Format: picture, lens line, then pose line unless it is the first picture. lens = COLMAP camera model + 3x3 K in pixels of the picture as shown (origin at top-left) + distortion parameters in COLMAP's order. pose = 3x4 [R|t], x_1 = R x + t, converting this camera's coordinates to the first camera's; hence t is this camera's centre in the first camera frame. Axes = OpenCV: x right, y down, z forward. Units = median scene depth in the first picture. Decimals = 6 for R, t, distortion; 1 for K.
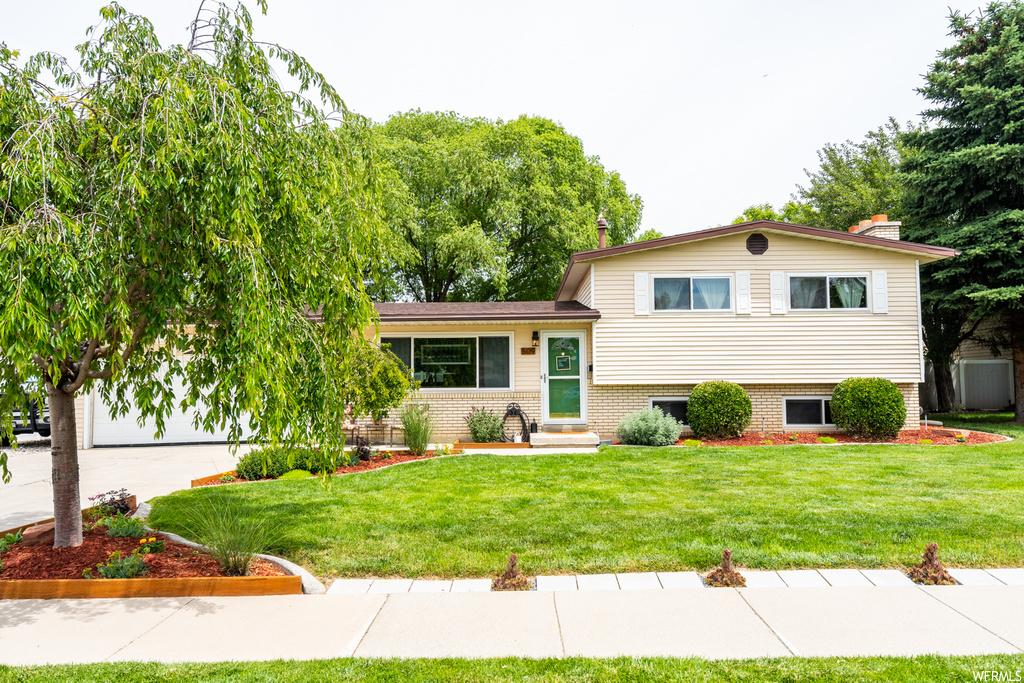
lens RADIAL K [[691.5, 0, 512.0], [0, 691.5, 341.5], [0, 0, 1]] dist [-0.000111, -0.000796]
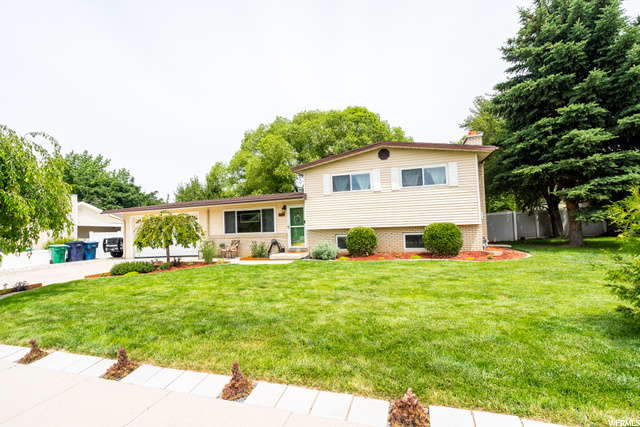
lens RADIAL K [[287.7, 0, 320.1], [0, 287.7, 215.1], [0, 0, 1]] dist [-0.004070, 0.000370]
pose [[0.957599, -0.039289, -0.285414, 0.397466], [0.045463, 0.998853, 0.015035, 0.006936], [0.284496, -0.027374, 0.958286, 0.180377]]
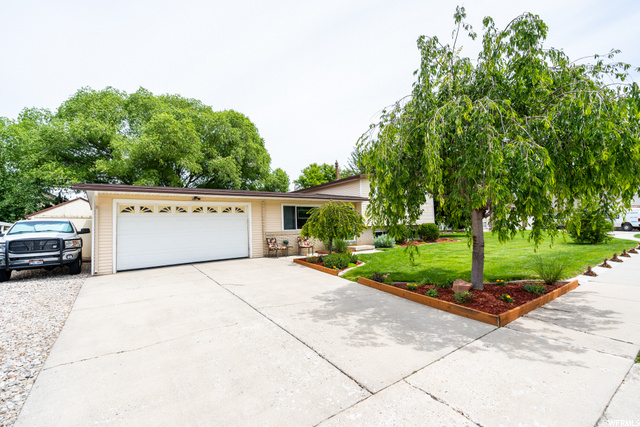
lens RADIAL K [[287.7, 0, 320.1], [0, 287.7, 215.1], [0, 0, 1]] dist [-0.004070, 0.000370]
pose [[0.797869, 0.013971, 0.602668, -0.637473], [-0.006837, 0.999877, -0.014128, 0.035226], [-0.602792, 0.007152, 0.797867, 0.237400]]
